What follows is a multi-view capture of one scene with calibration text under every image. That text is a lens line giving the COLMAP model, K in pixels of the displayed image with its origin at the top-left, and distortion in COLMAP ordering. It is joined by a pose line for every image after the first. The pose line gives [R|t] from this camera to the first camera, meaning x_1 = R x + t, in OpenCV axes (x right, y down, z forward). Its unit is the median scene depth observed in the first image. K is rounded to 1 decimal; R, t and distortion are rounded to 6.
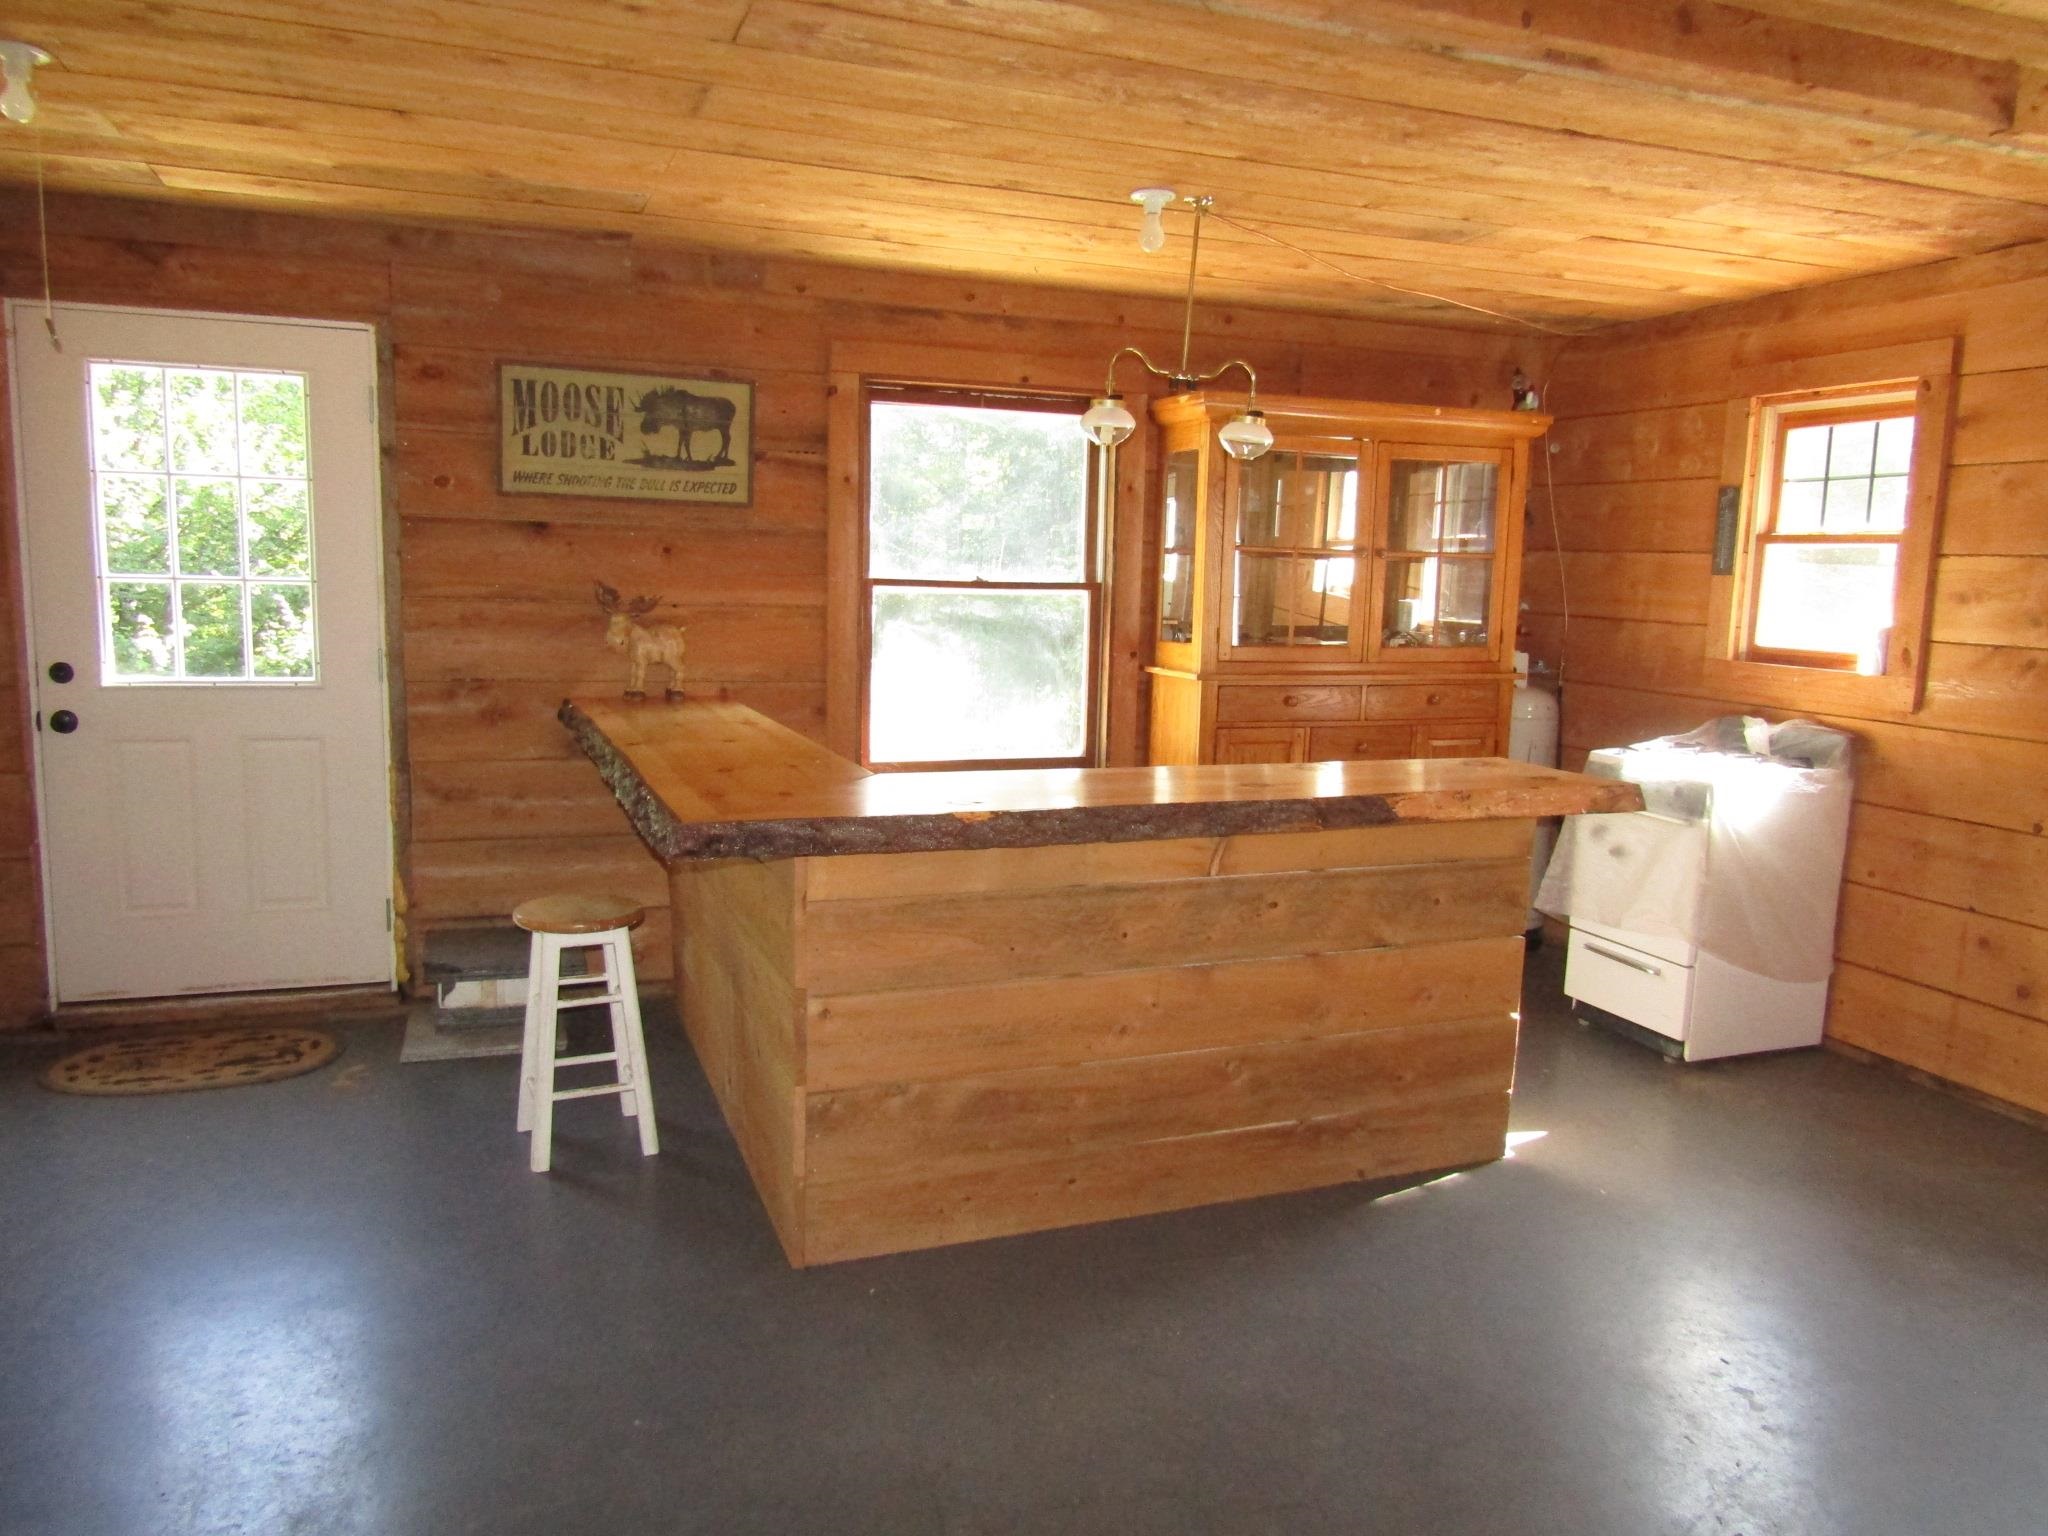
lens RADIAL K [[1451.4, 0, 1018.5], [0, 1451.4, 771.4], [0, 0, 1]] dist [-0.011525, -0.000976]
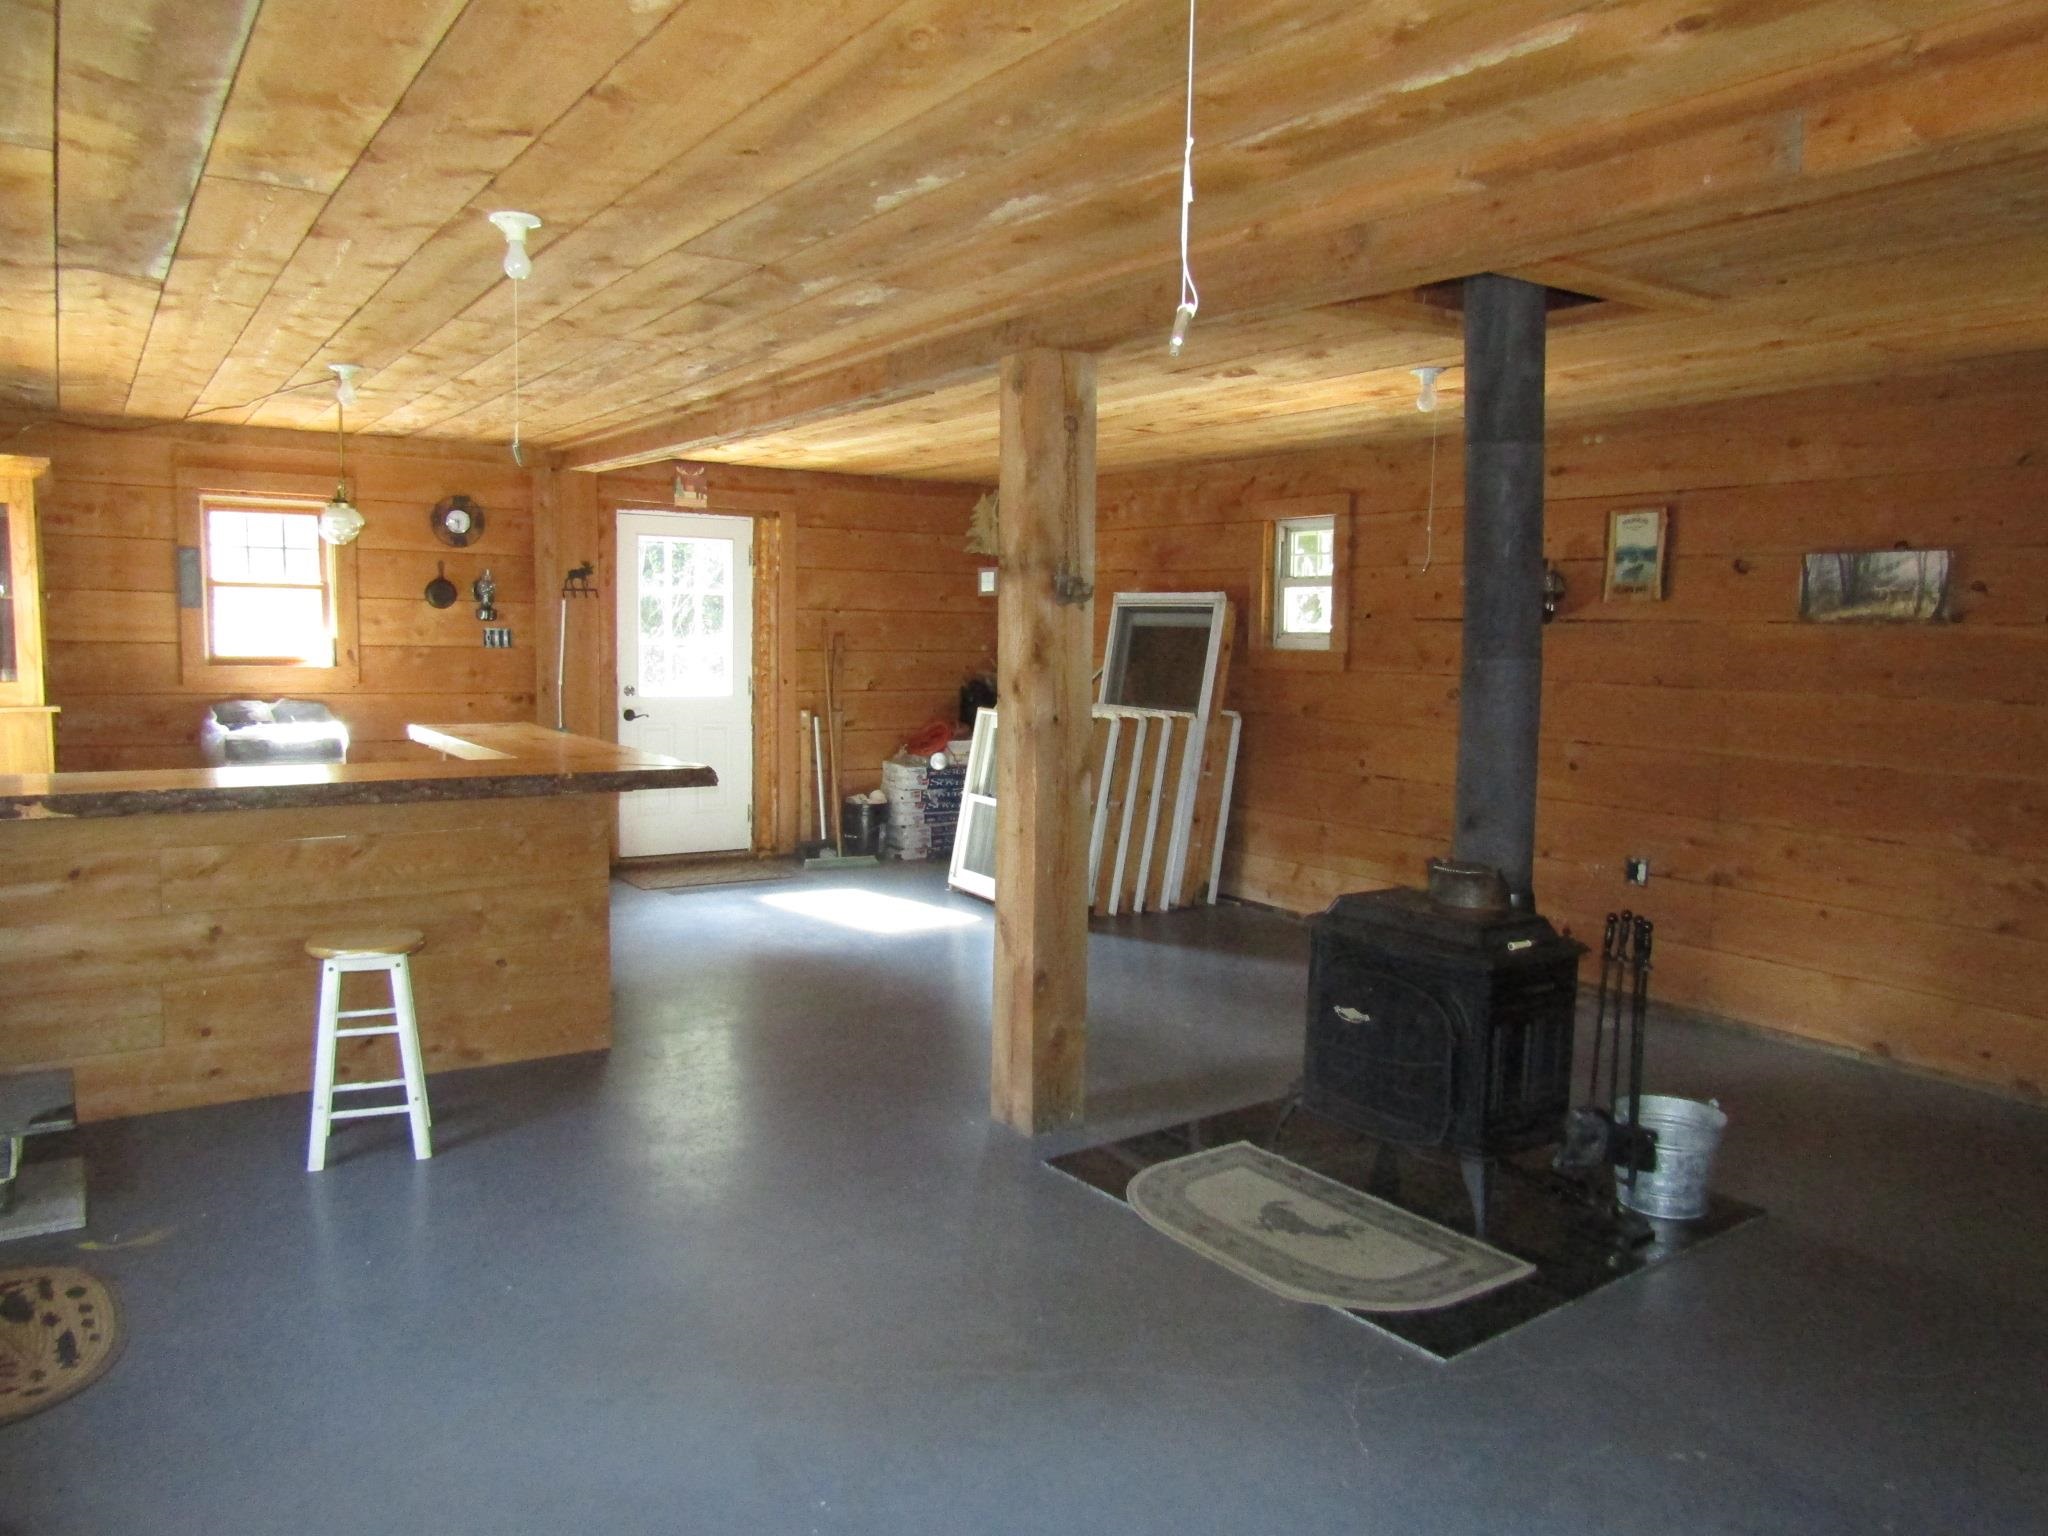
lens RADIAL K [[1451.4, 0, 1027.4], [0, 1451.4, 796.5], [0, 0, 1]] dist [-0.011525, -0.000976]
pose [[-0.221046, -0.145889, 0.964290, -1.210149], [0.106299, 0.979253, 0.172520, -0.120437], [-0.969453, 0.140638, -0.200952, 0.550497]]
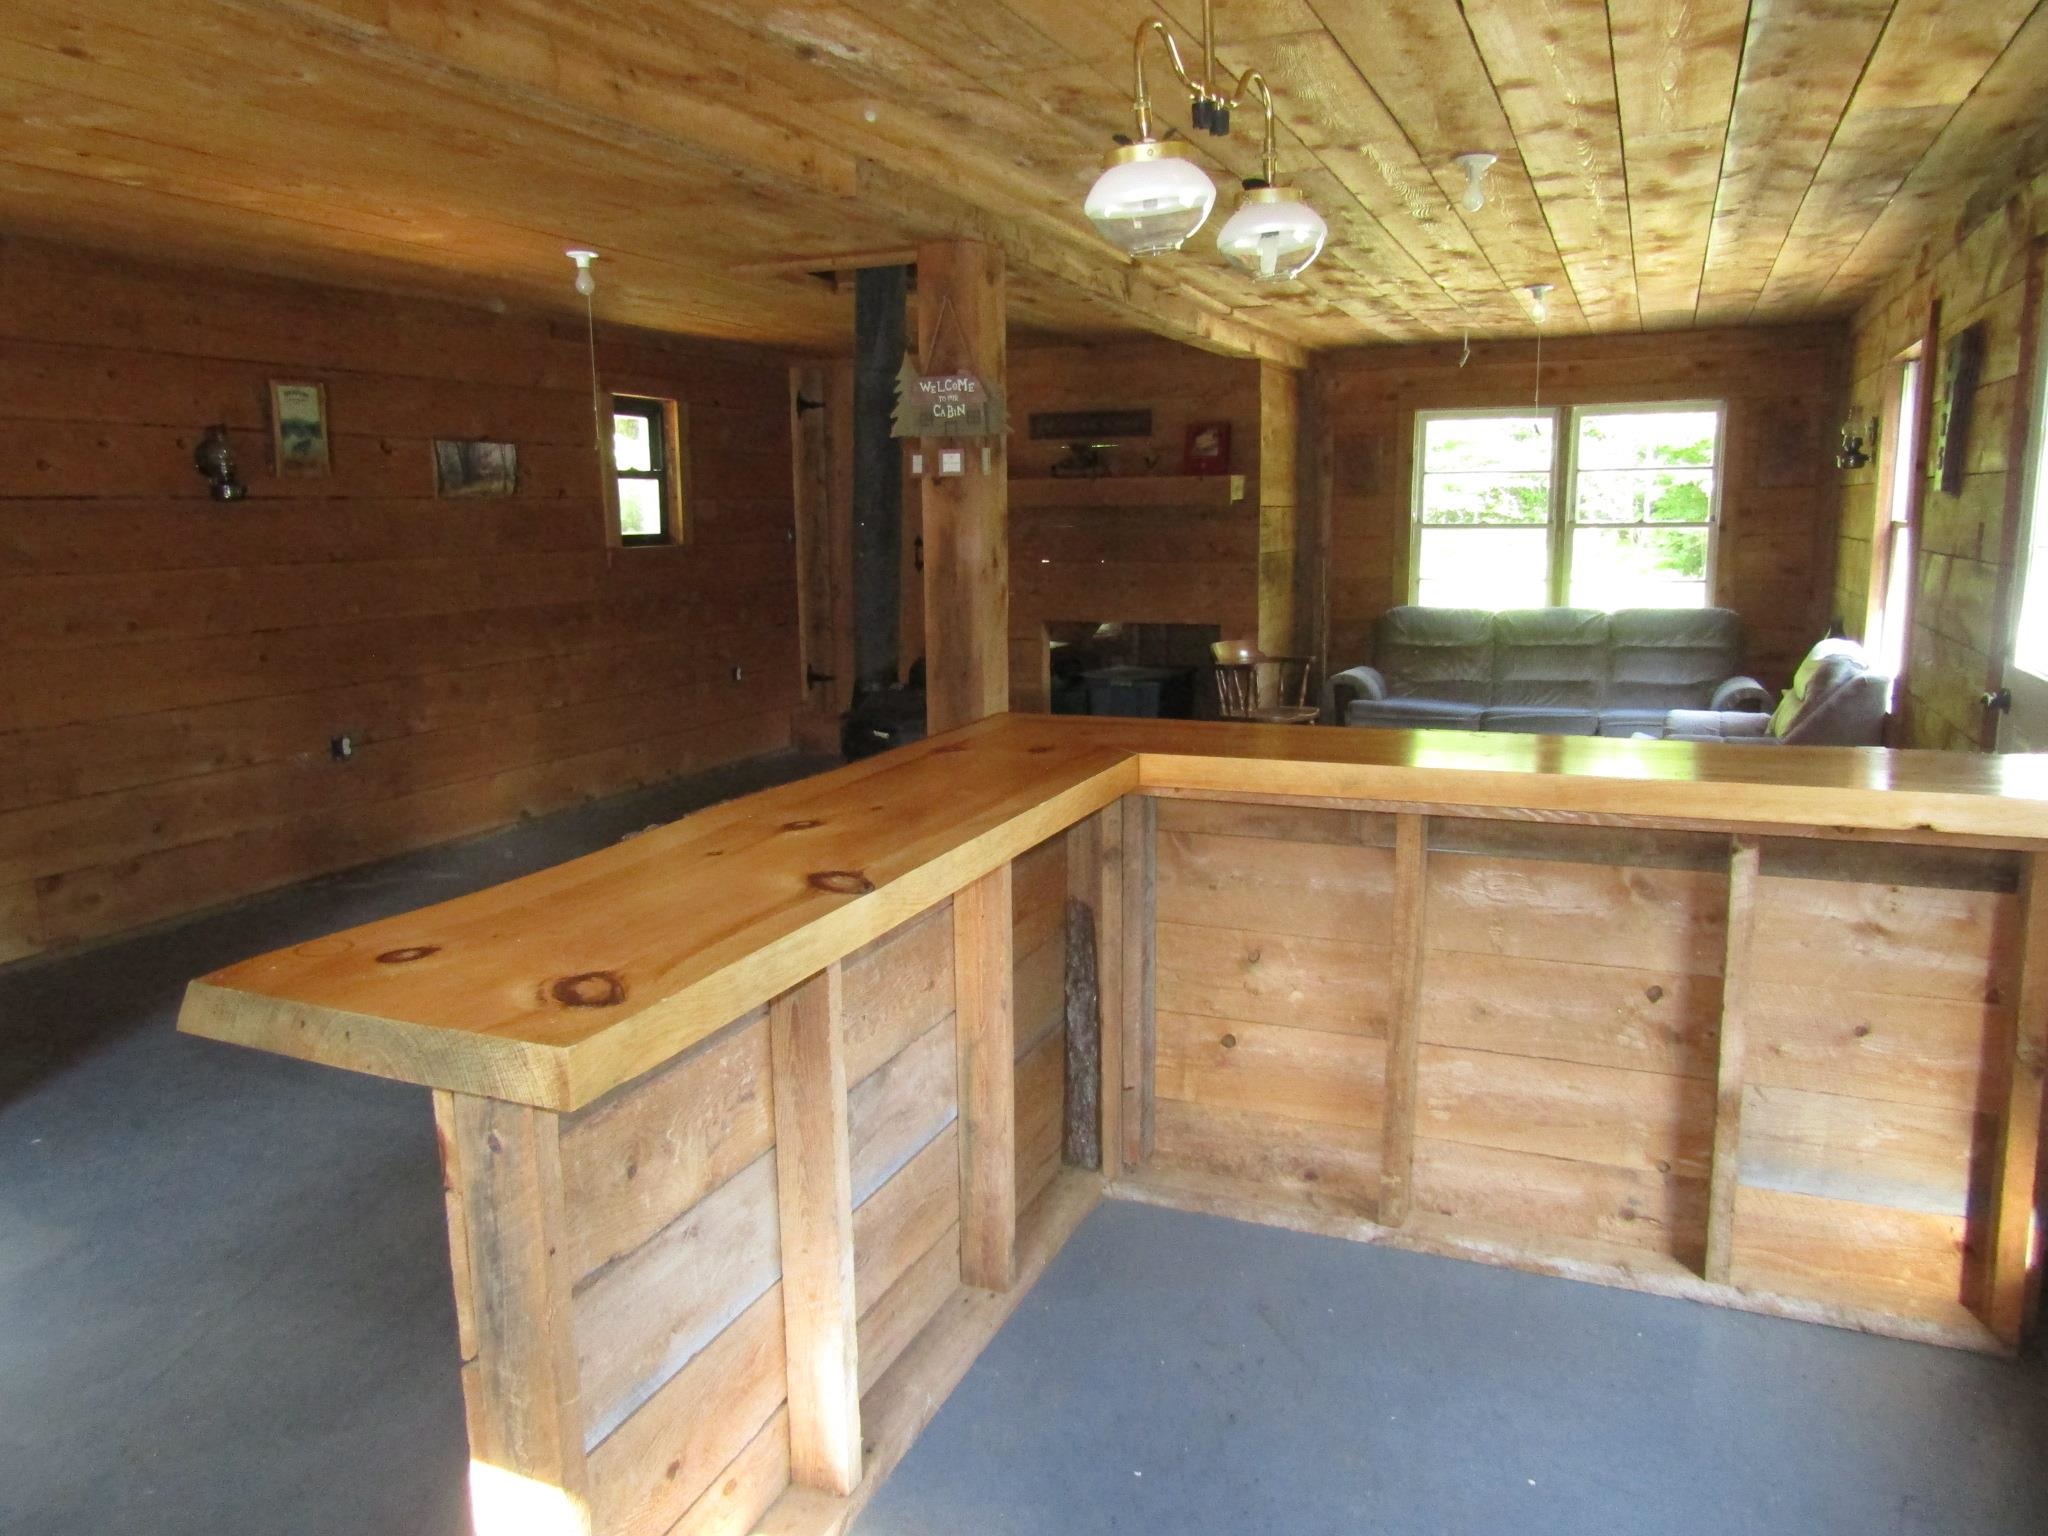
lens RADIAL K [[1451.4, 0, 1039.4], [0, 1451.4, 775.9], [0, 0, 1]] dist [-0.011525, -0.000976]
pose [[-0.691878, 0.110637, -0.713487, 0.397822], [-0.104705, 0.962369, 0.250764, -0.142813], [0.714382, 0.248204, -0.654258, 1.081179]]
